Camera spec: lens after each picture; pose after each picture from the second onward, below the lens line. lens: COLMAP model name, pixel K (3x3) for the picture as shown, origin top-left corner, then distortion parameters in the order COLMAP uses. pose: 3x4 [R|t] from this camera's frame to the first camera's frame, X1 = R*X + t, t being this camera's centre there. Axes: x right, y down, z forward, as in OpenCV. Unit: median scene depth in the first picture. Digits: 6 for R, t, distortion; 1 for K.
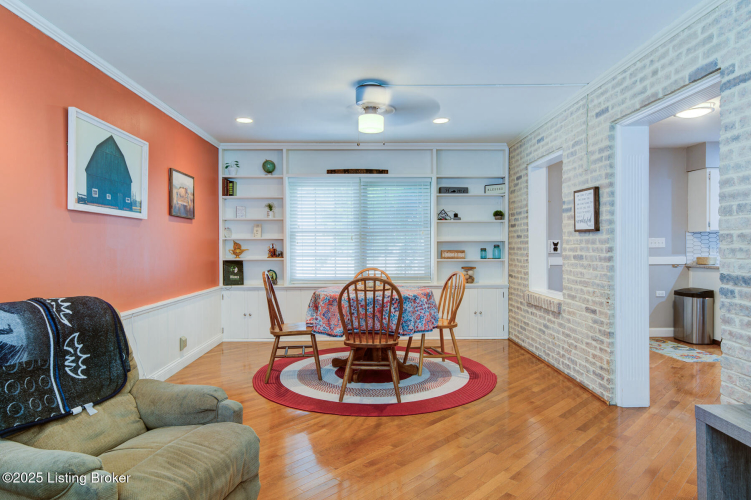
lens RADIAL K [[463.0, 0, 374.1], [0, 463.0, 248.4], [0, 0, 1]] dist [0.001703, 0.000454]
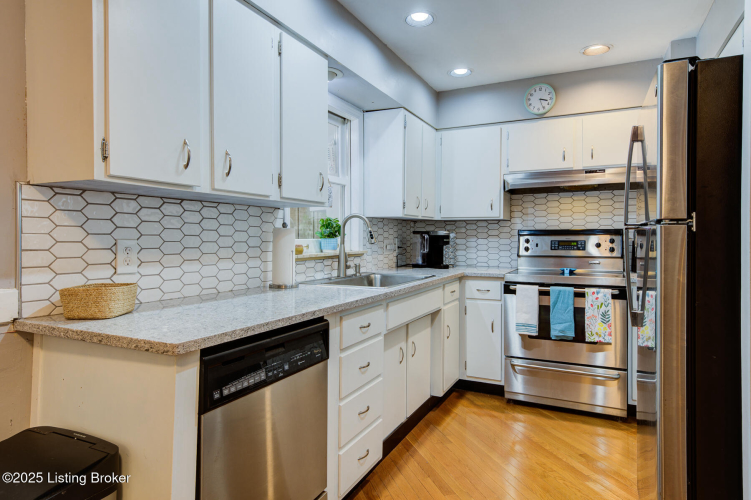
lens RADIAL K [[452.1, 0, 375.1], [0, 452.1, 246.9], [0, 0, 1]] dist [-0.007454, -0.001588]
pose [[0.450747, -0.013201, 0.892554, 0.552921], [0.008125, 0.999910, 0.010686, -0.004295], [-0.892615, 0.002435, 0.450814, 0.738756]]
